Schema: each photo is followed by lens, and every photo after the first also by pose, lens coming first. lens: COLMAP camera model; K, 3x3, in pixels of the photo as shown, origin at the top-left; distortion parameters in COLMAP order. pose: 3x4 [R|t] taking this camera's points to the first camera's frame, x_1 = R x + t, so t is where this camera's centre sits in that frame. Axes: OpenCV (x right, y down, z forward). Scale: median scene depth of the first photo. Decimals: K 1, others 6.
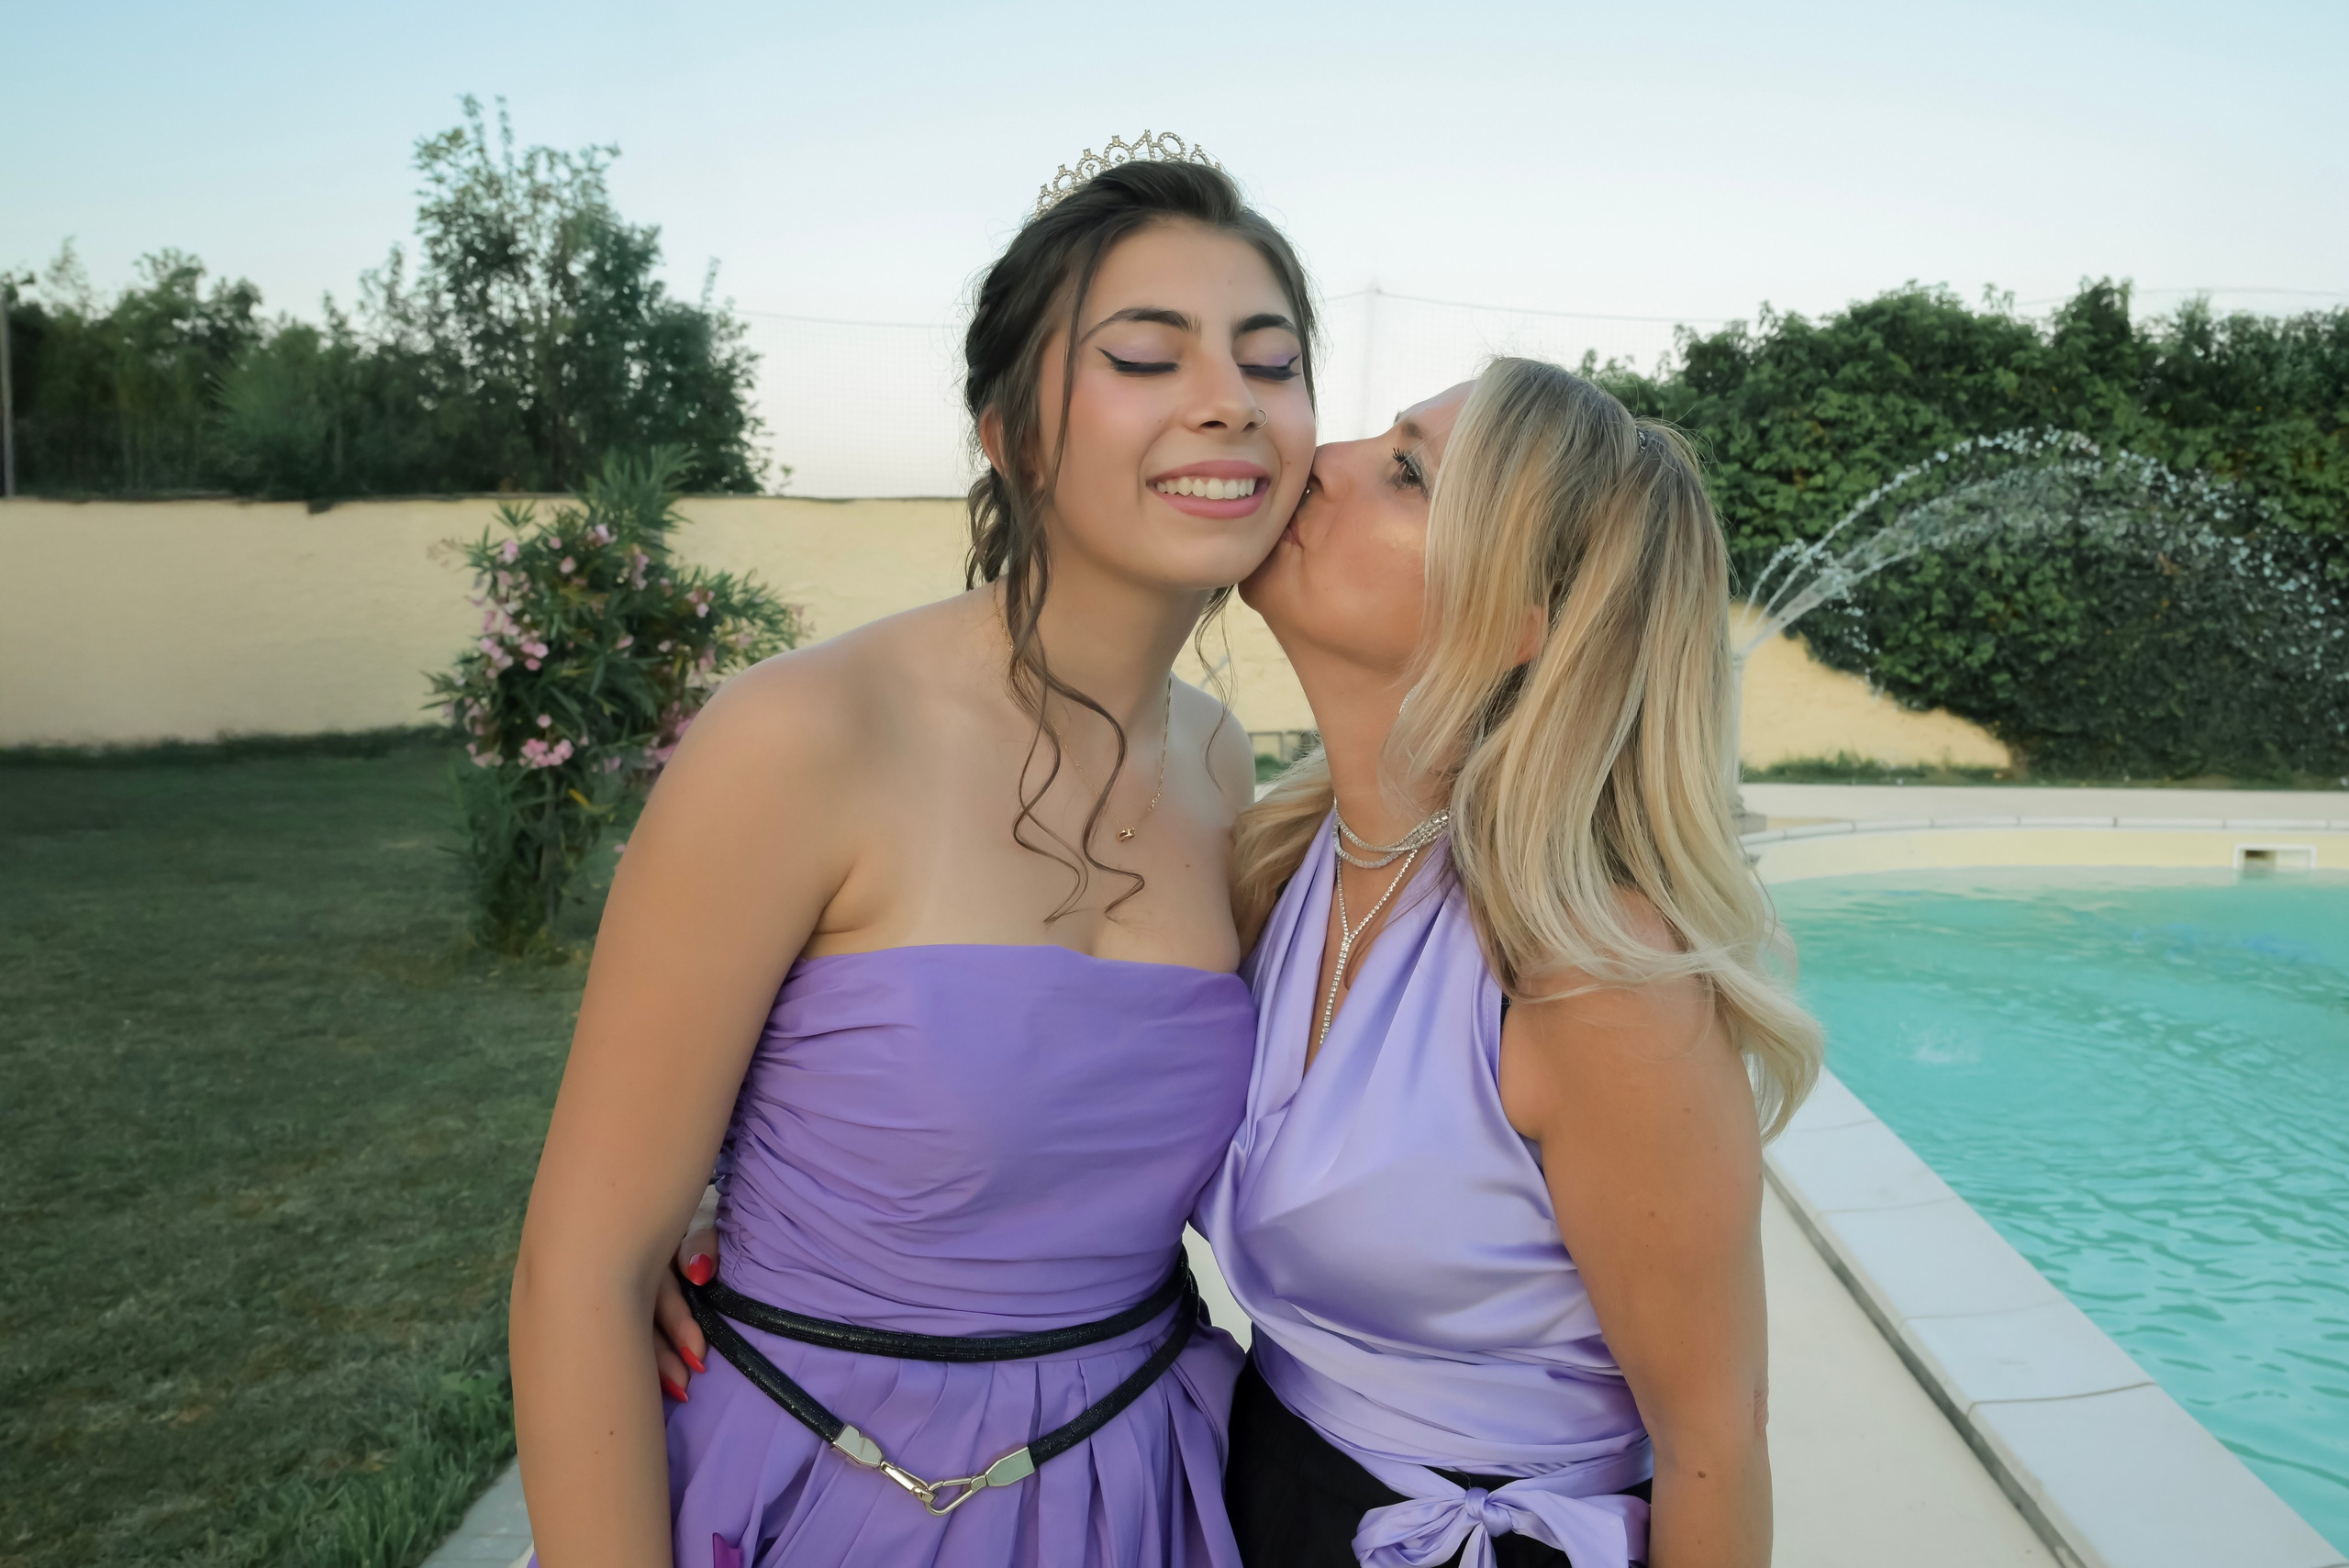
lens RADIAL K [[1945.3, 0, 1212.5], [0, 1945.3, 843.9], [0, 0, 1]] dist [-0.083613, 0.089878]
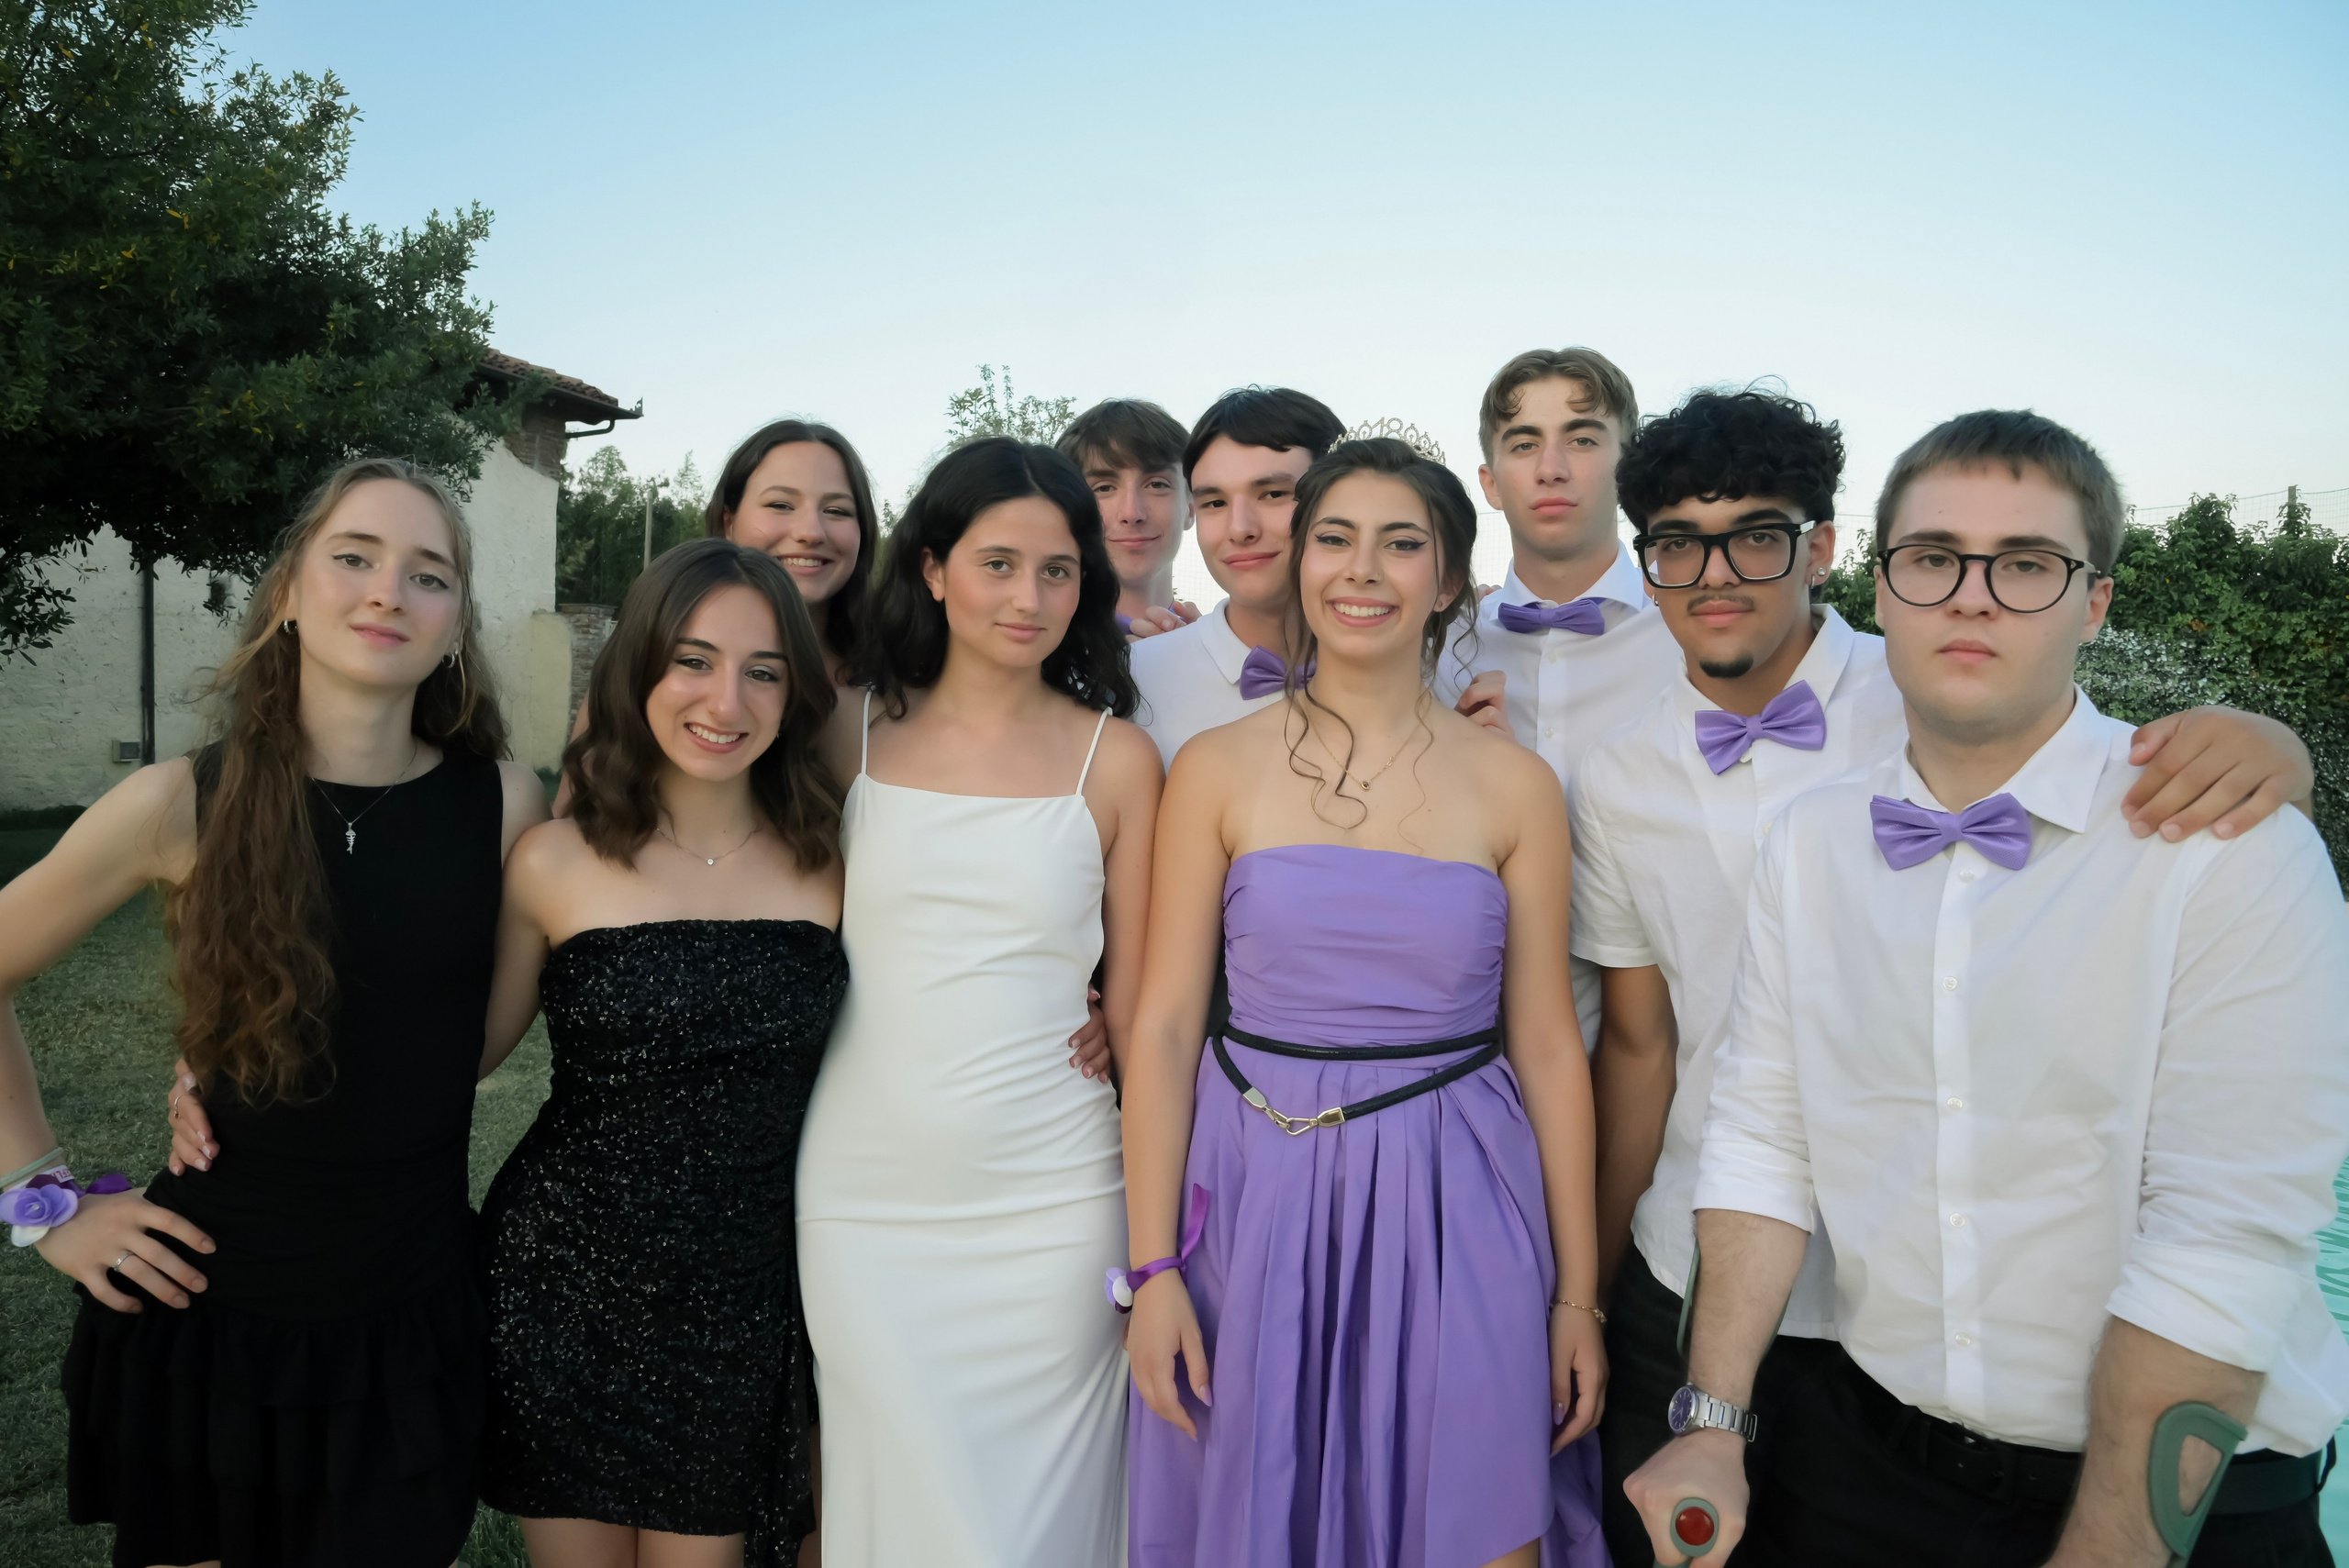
lens RADIAL K [[1535.5, 0, 1194.4], [0, 1535.5, 819.8], [0, 0, 1]] dist [-0.099678, 0.069856]
pose [[0.979303, 0.038935, -0.198617, 0.008828], [-0.051707, 0.996887, -0.059525, 0.012996], [0.195681, 0.068563, 0.978268, -0.080872]]
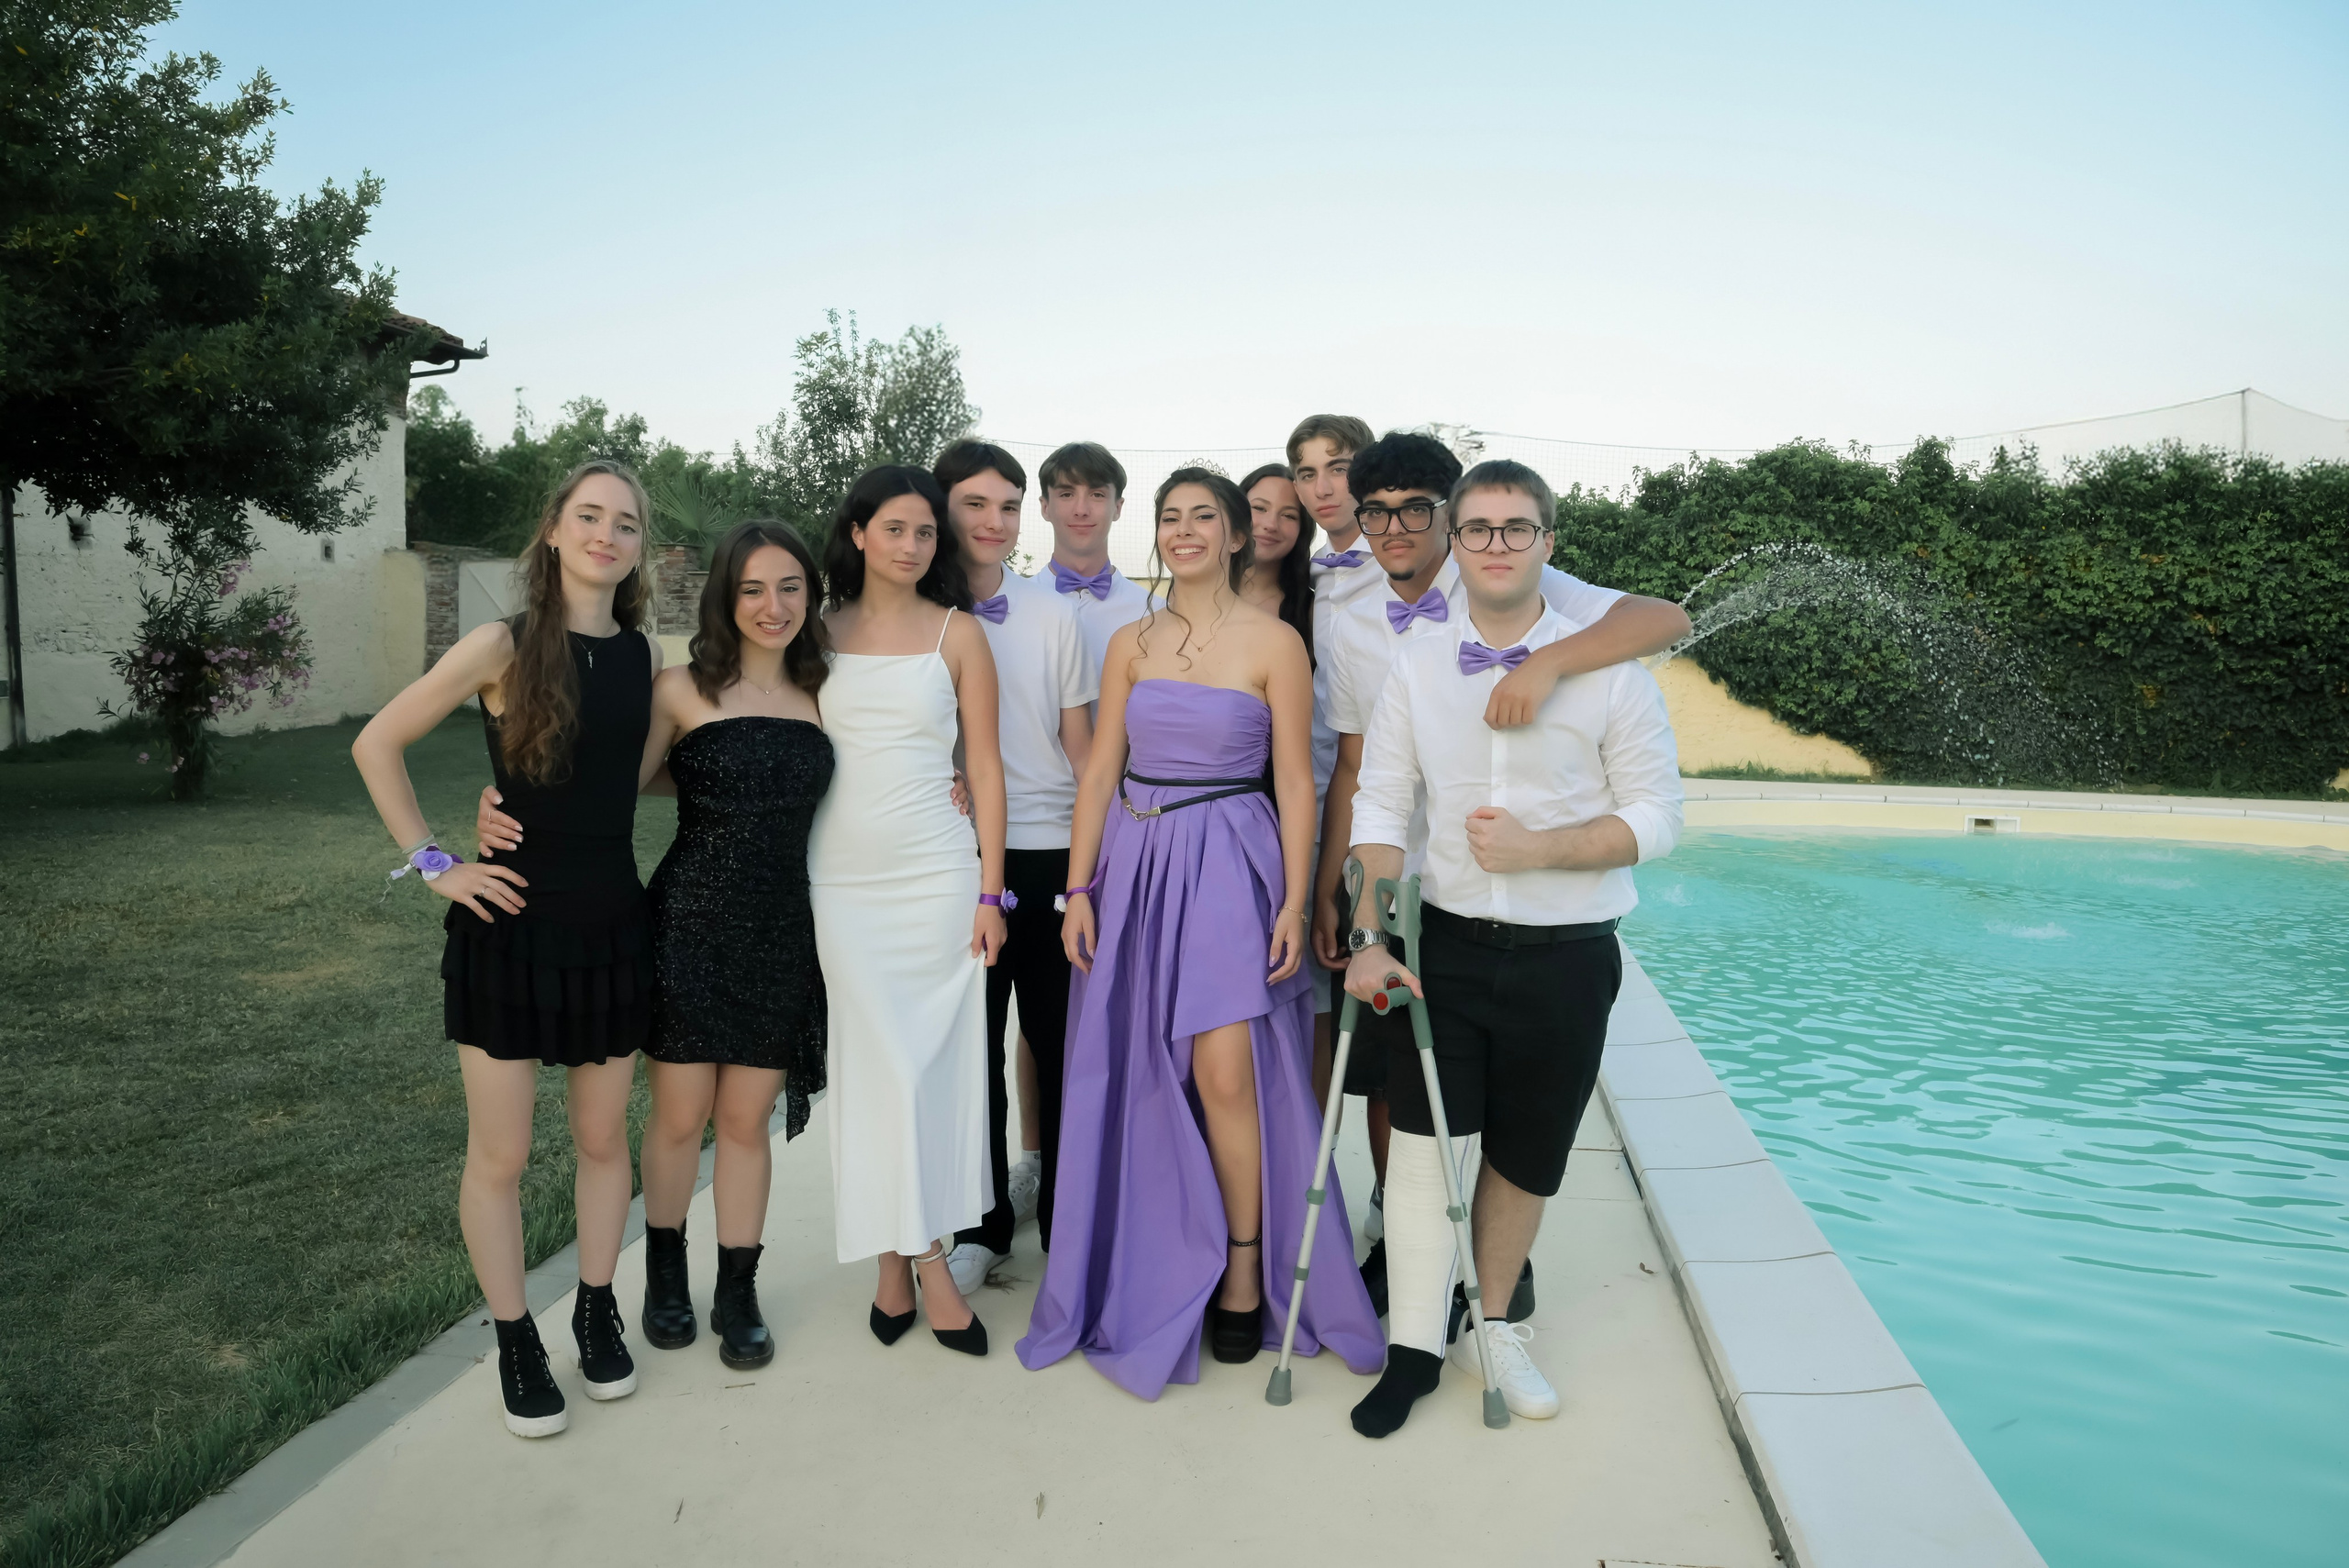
lens RADIAL K [[1519.7, 0, 1174.3], [0, 1519.7, 817.2], [0, 0, 1]] dist [-0.092611, 0.061929]
pose [[0.994171, 0.026326, -0.104547, 0.020312], [-0.028385, 0.999430, -0.018256, 0.027690], [0.104007, 0.021117, 0.994352, -0.165275]]
